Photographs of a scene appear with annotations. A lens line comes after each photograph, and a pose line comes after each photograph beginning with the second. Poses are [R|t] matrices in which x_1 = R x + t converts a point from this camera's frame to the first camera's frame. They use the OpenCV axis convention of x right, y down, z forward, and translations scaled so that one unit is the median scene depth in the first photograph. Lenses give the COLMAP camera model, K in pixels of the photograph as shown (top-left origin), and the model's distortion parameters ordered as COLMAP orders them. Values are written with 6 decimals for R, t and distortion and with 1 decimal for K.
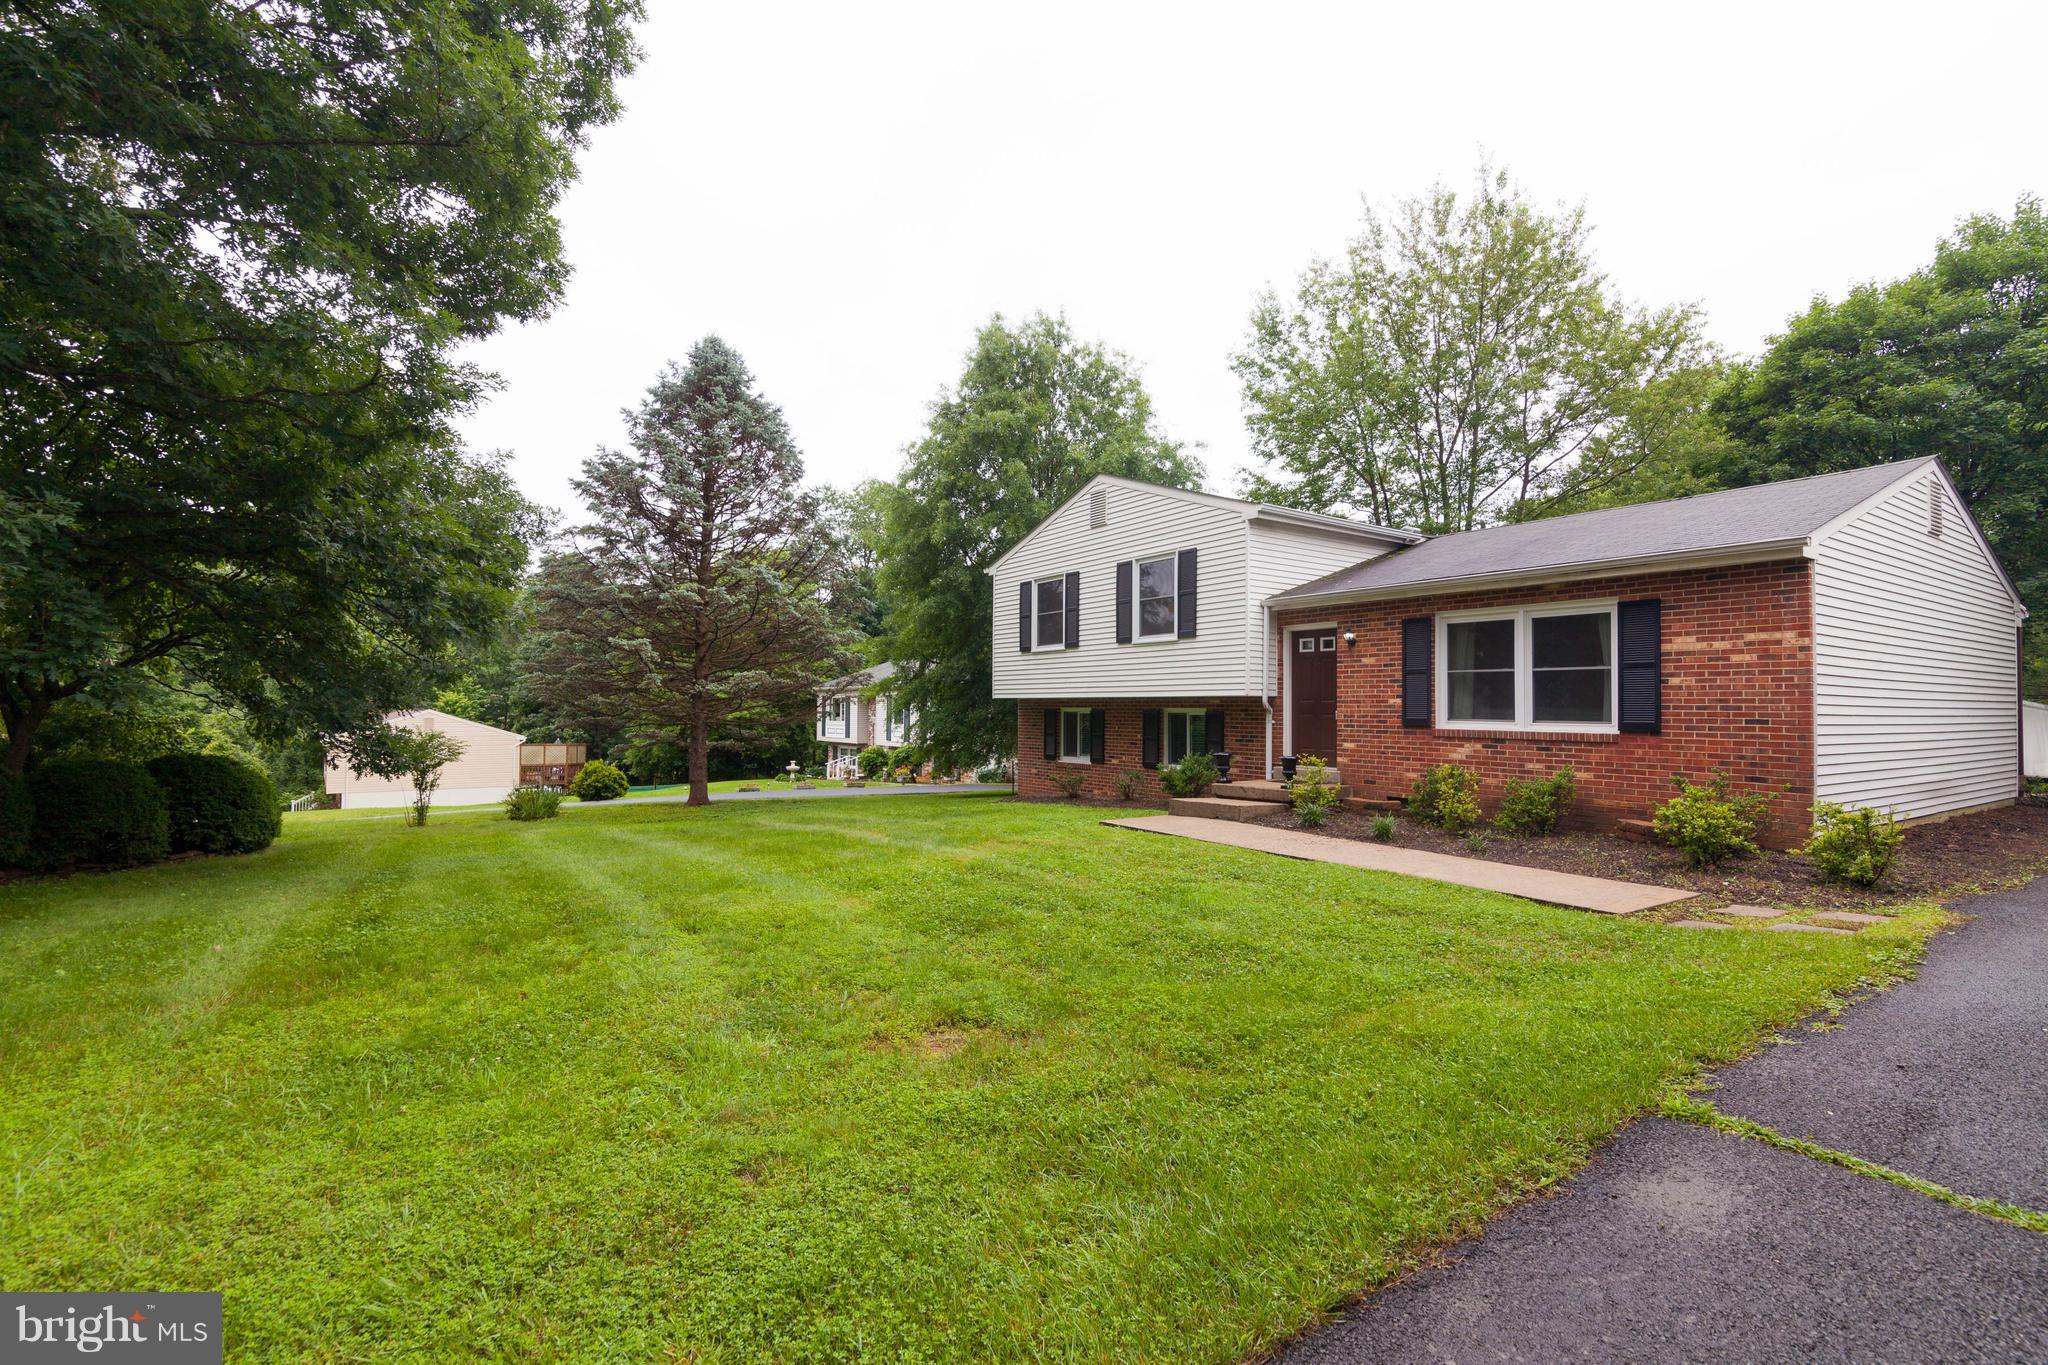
lens RADIAL K [[925.7, 0, 1018.1], [0, 925.7, 689.5], [0, 0, 1]] dist [0.001768, 0.000185]
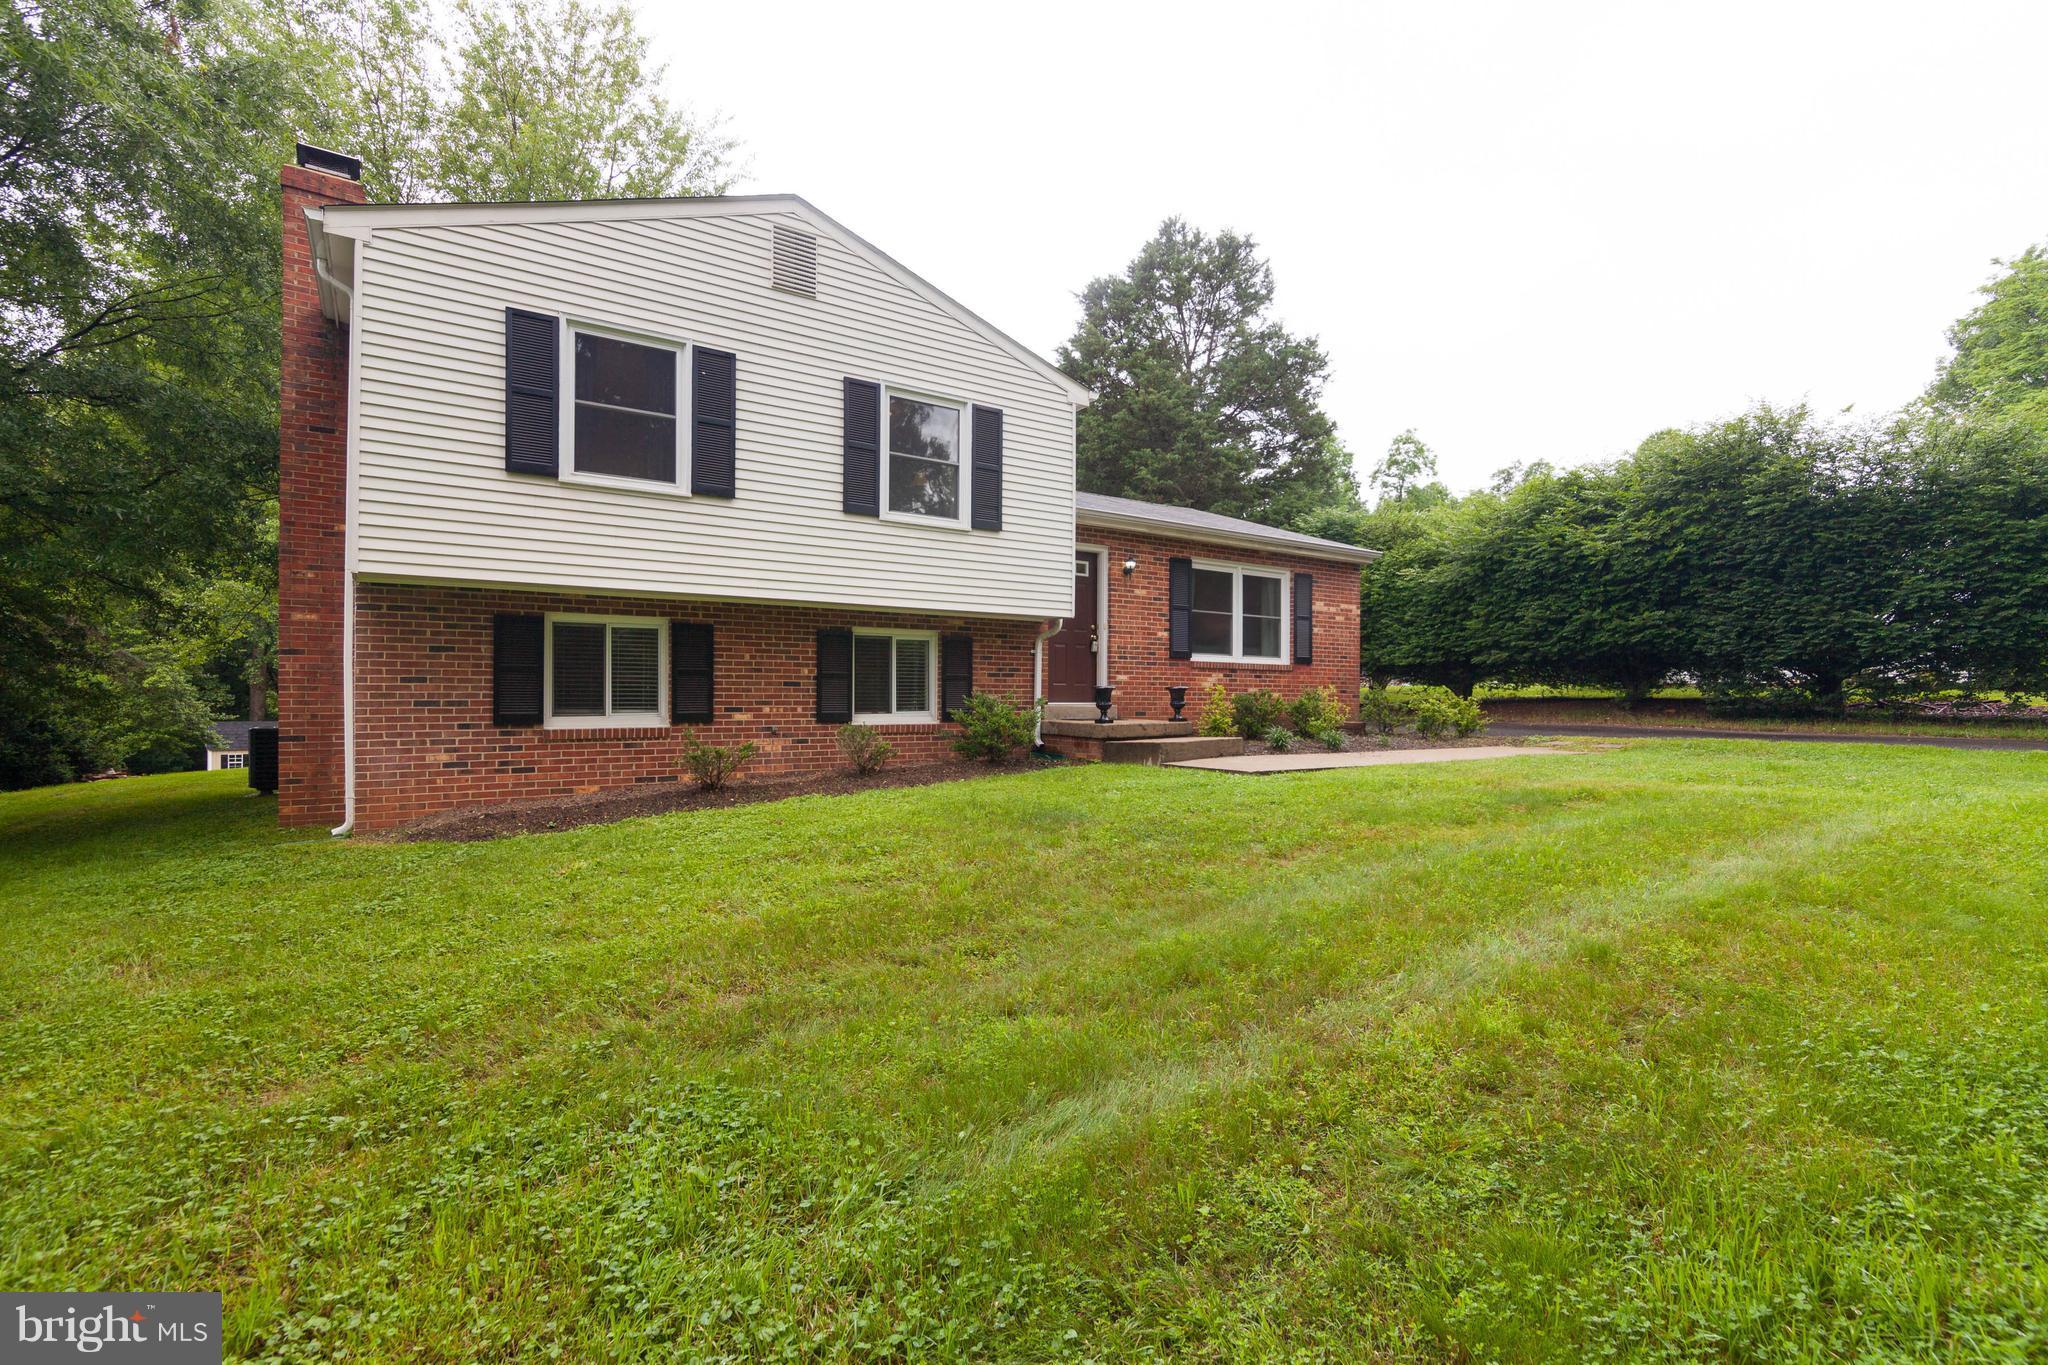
lens RADIAL K [[925.7, 0, 1018.1], [0, 925.7, 689.5], [0, 0, 1]] dist [0.001768, 0.000185]
pose [[-0.006377, 0.002243, 0.999977, -0.662659], [-0.024644, 0.999693, -0.002400, 0.084941], [-0.999676, -0.024659, -0.006320, 1.214469]]
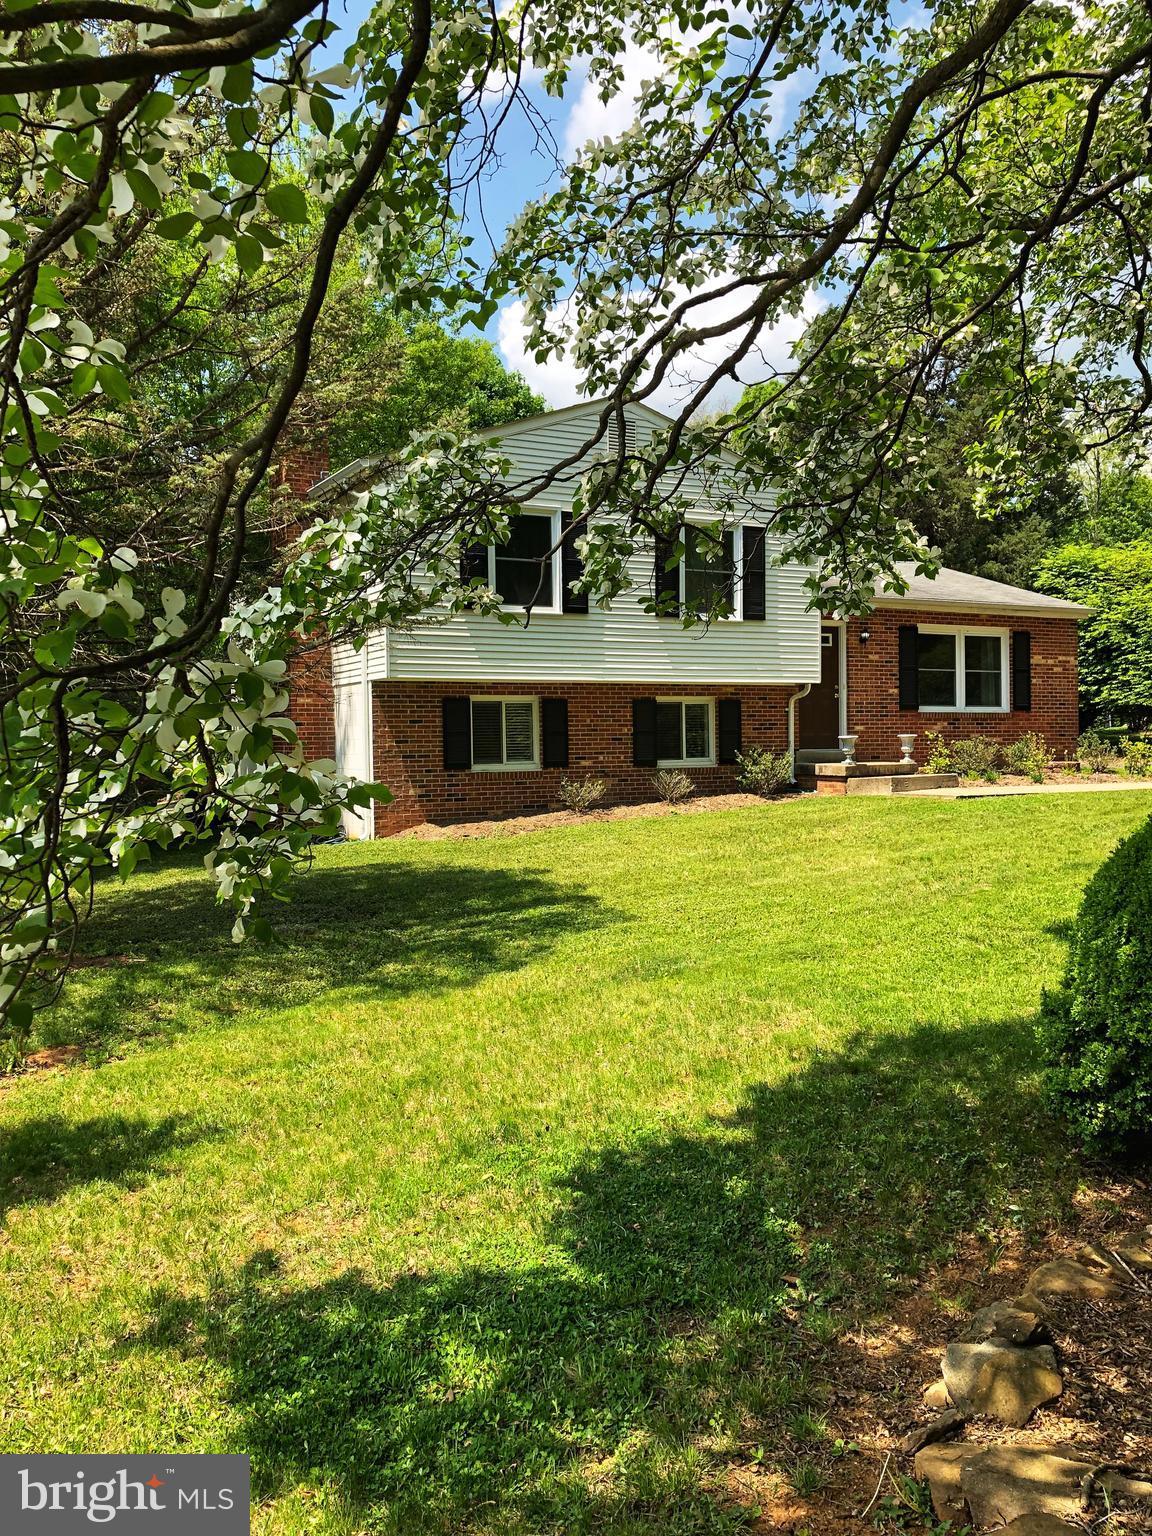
lens RADIAL K [[1345.8, 0, 576.0], [0, 1345.8, 768.0], [0, 0, 1]] dist [-0.003629, -0.003822]
pose [[0.093633, -0.024705, 0.995300, -1.510528], [-0.006421, 0.999656, 0.025417, 0.076611], [-0.995586, -0.008770, 0.093442, 1.306618]]
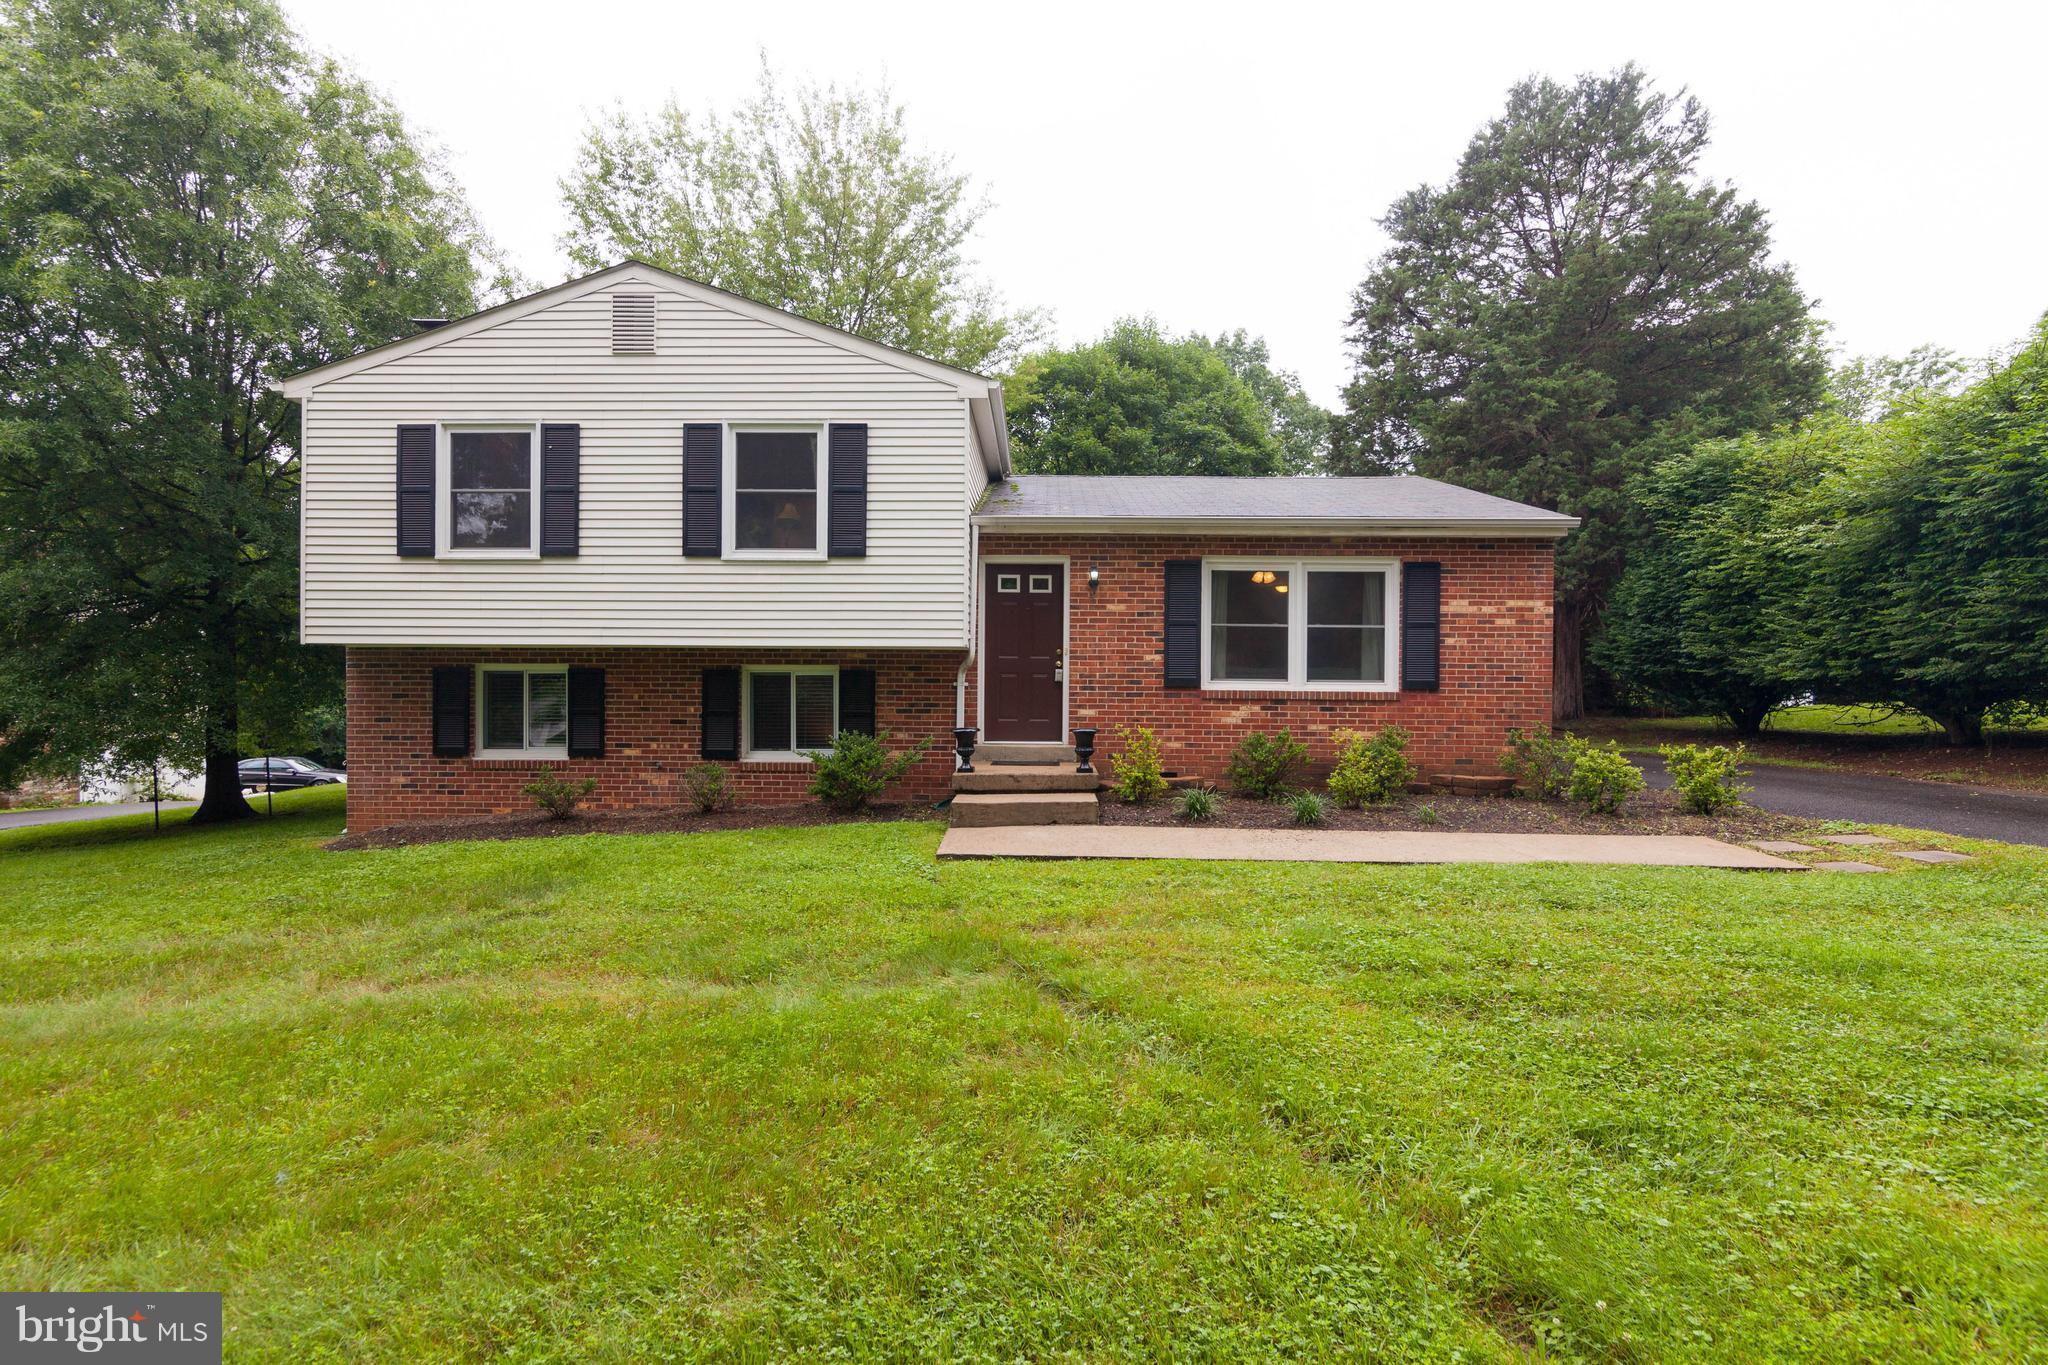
lens RADIAL K [[911.0, 0, 1025.4], [0, 911.0, 690.9], [0, 0, 1]] dist [0.004421, 0.001147]
pose [[0.573977, -0.005752, 0.818851, -0.346090], [-0.019831, 0.999584, 0.020922, 0.028806], [-0.818631, -0.028248, 0.573625, 0.645914]]
